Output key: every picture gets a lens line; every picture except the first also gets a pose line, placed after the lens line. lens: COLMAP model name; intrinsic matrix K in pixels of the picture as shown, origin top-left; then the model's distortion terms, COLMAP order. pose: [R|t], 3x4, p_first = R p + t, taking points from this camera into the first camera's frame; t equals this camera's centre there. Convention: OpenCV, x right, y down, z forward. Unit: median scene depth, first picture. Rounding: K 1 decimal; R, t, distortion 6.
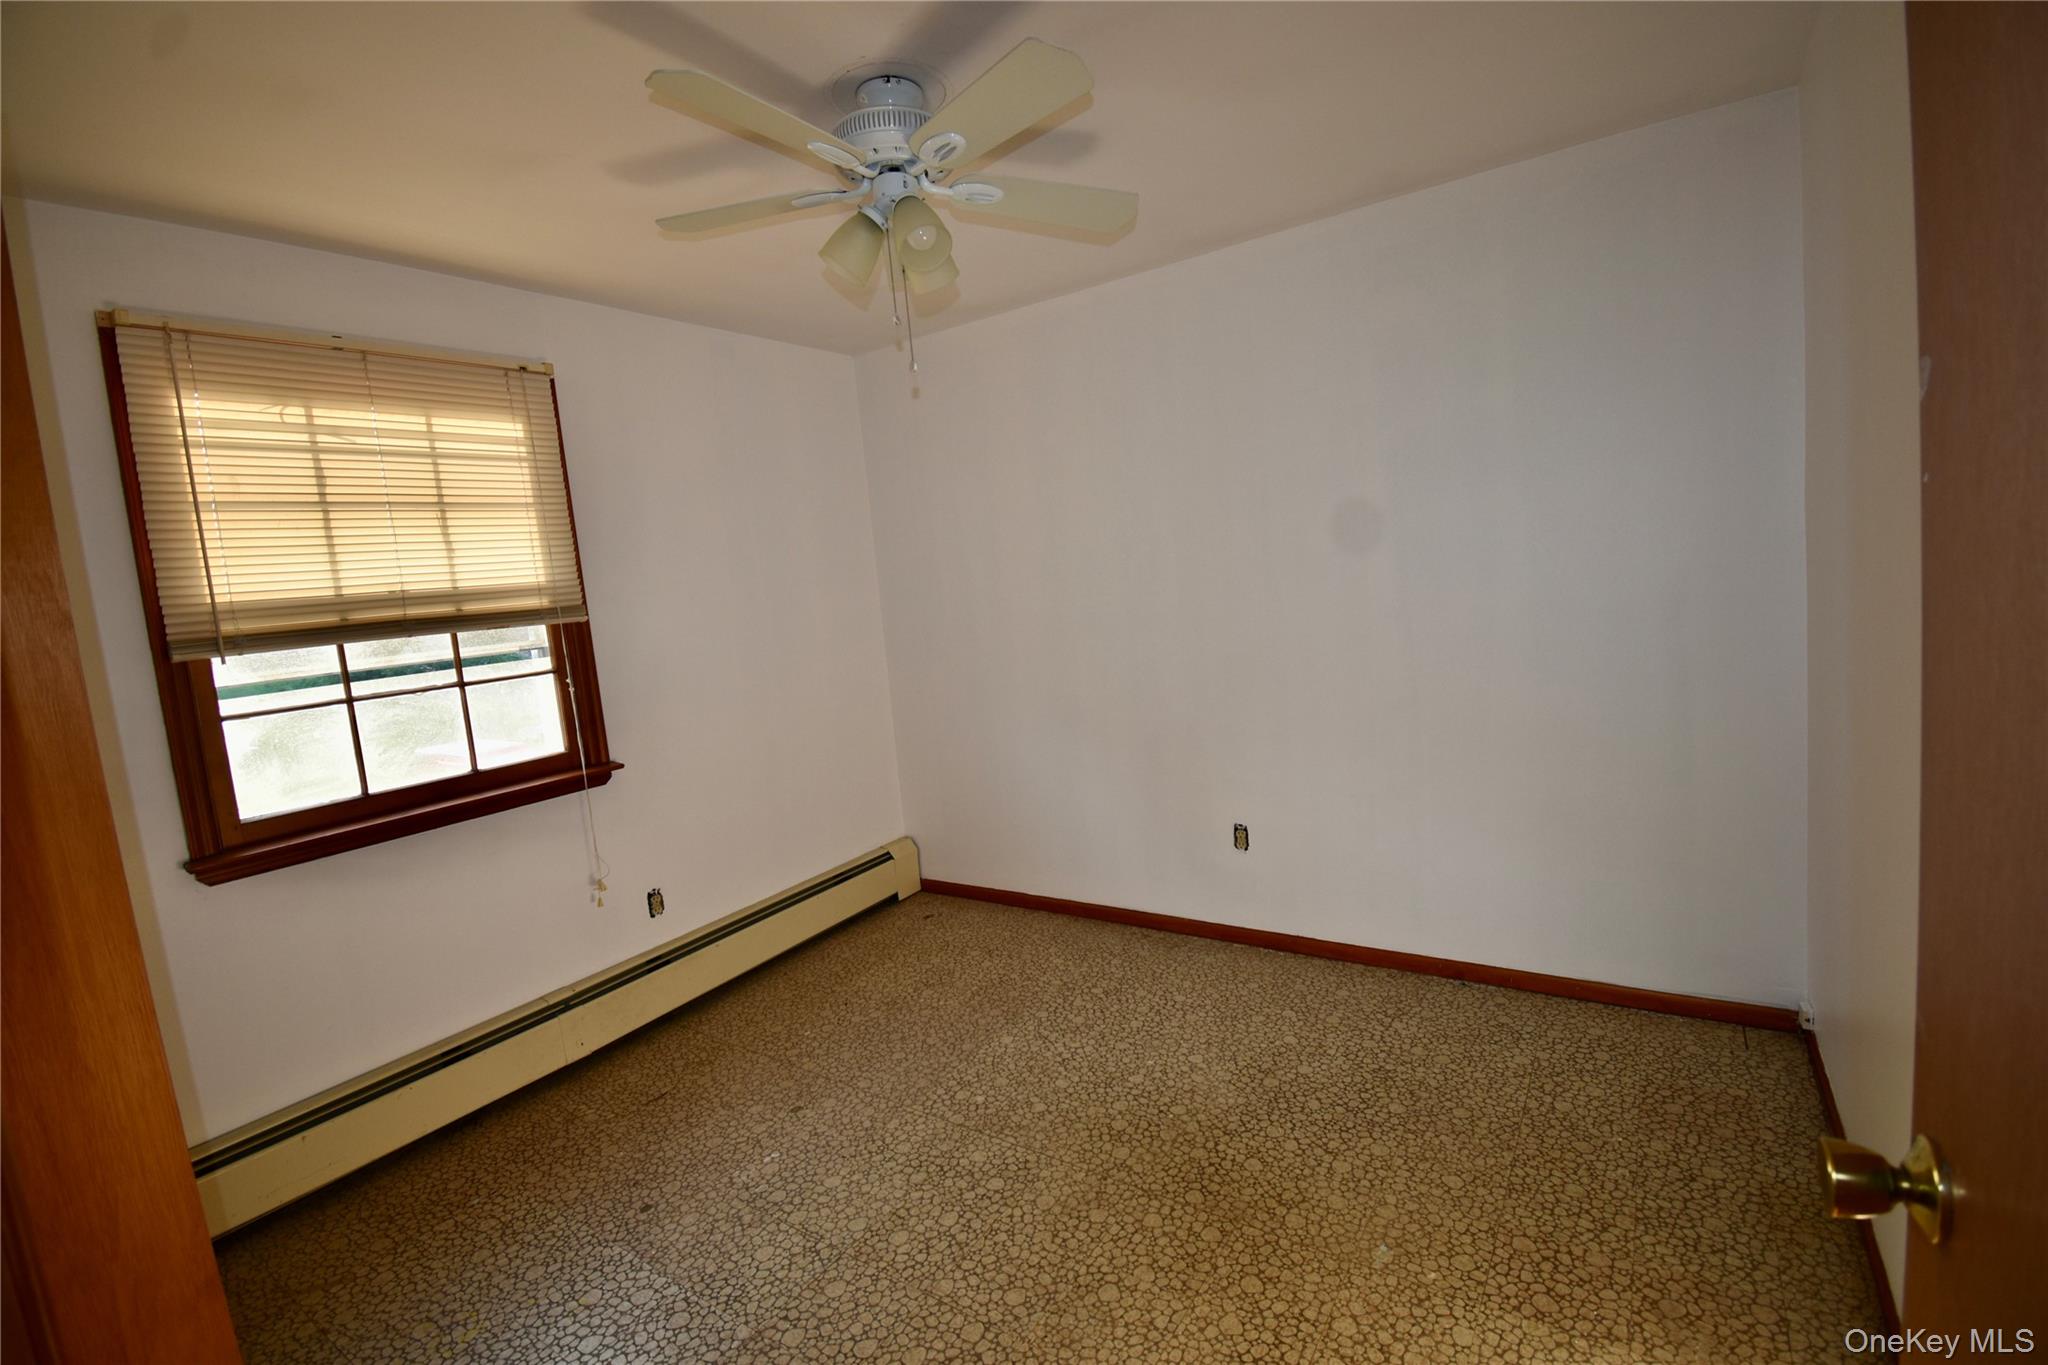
lens RADIAL K [[906.2, 0, 1027.8], [0, 906.2, 661.8], [0, 0, 1]] dist [0.002071, -0.016272]
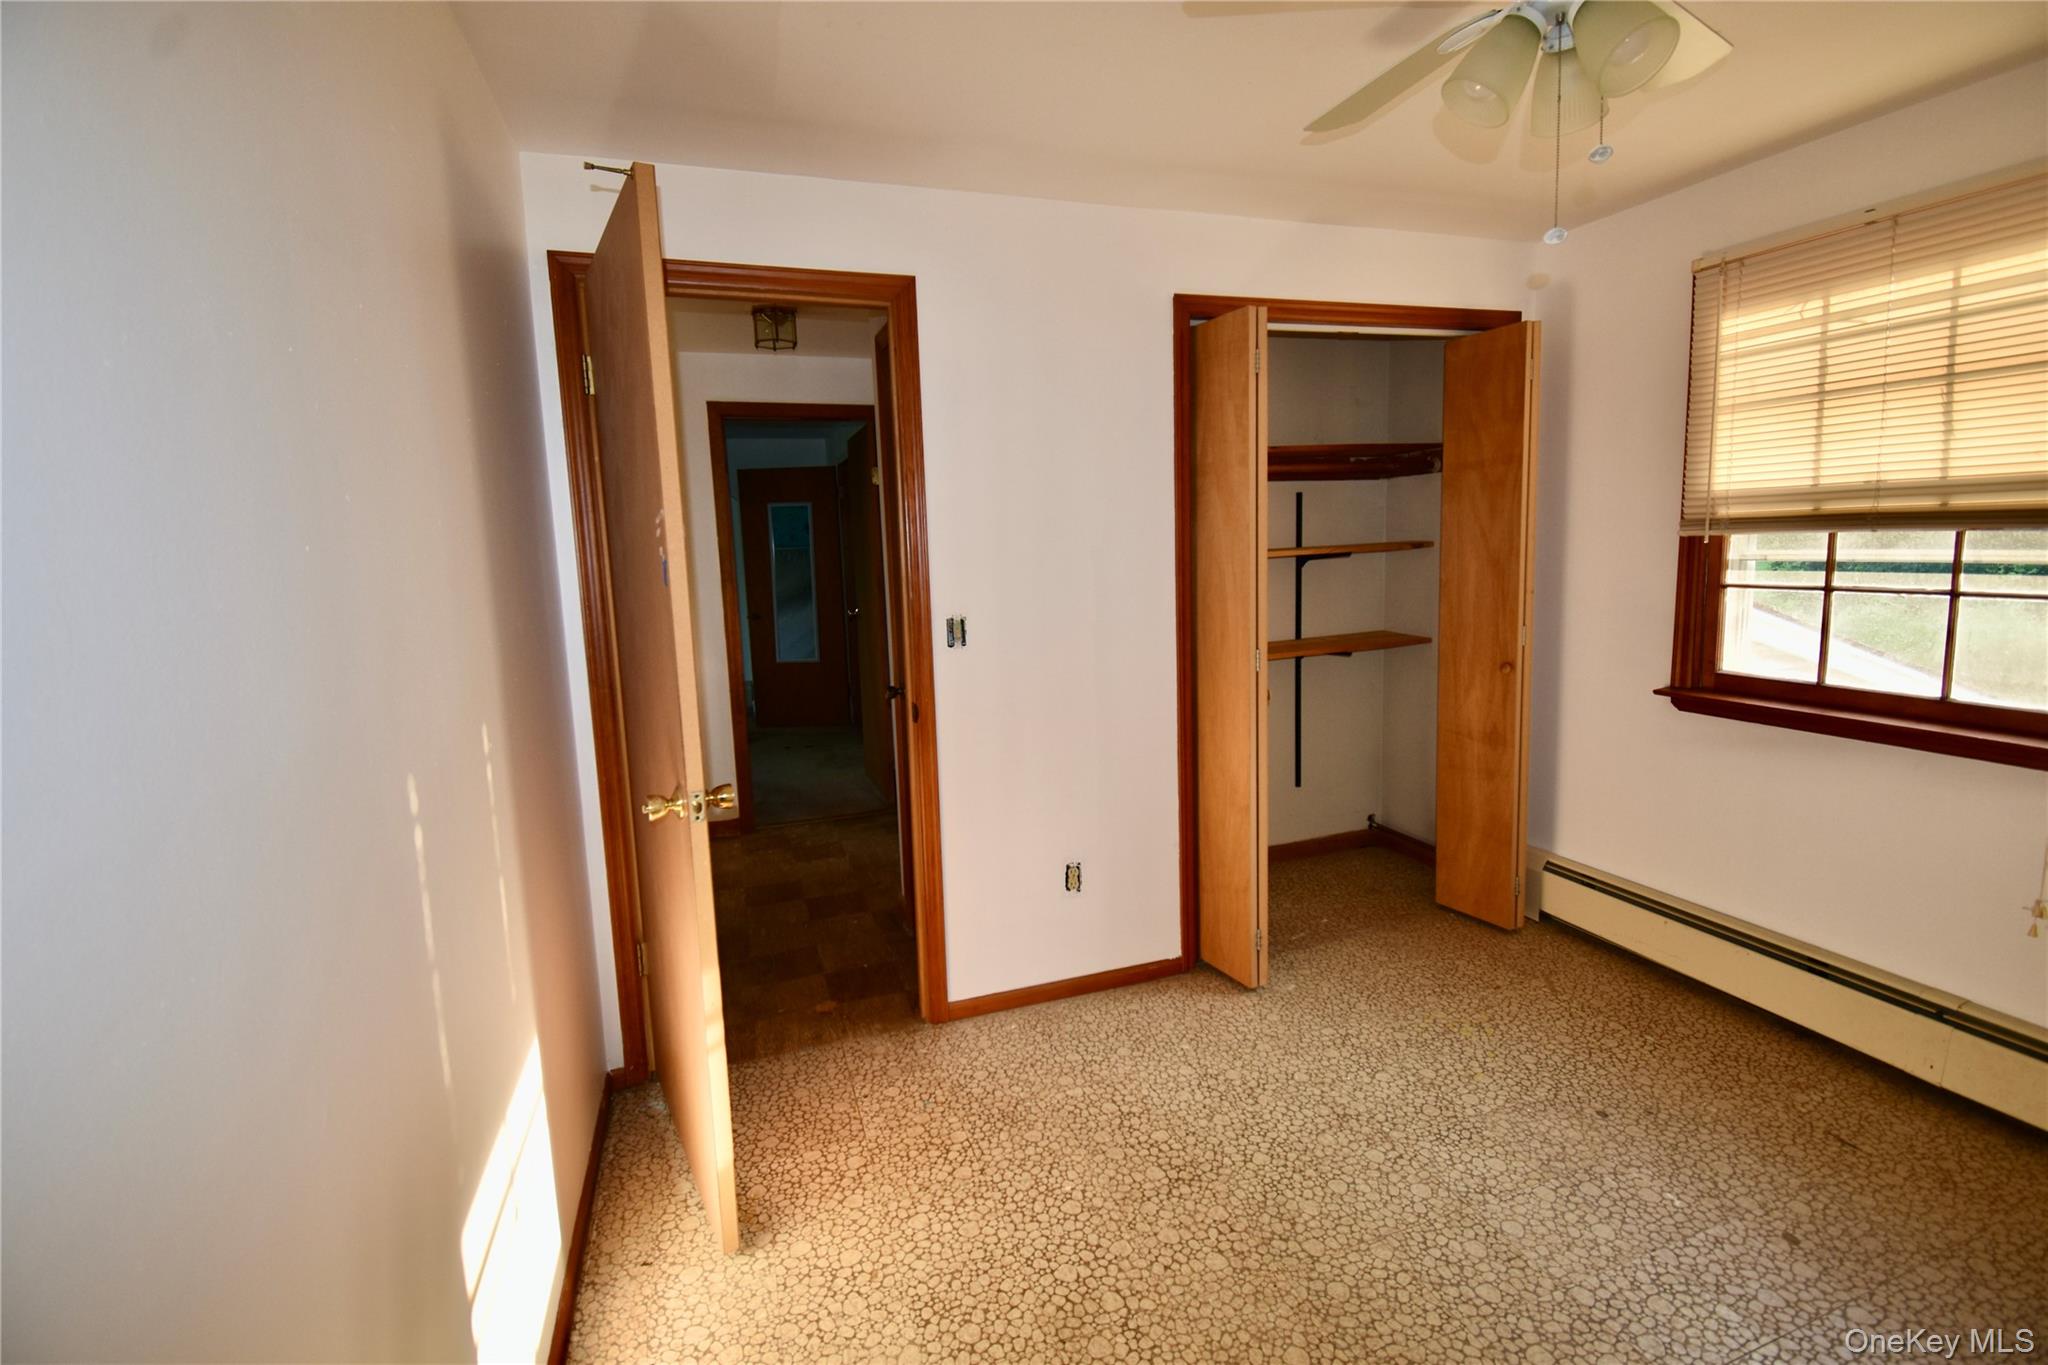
lens RADIAL K [[906.2, 0, 1027.8], [0, 906.2, 661.8], [0, 0, 1]] dist [0.002071, -0.016272]
pose [[-0.600130, 0.212087, -0.771274, 0.591808], [0.010217, 0.966163, 0.257729, -0.150076], [0.799837, 0.146791, -0.581991, 0.899775]]
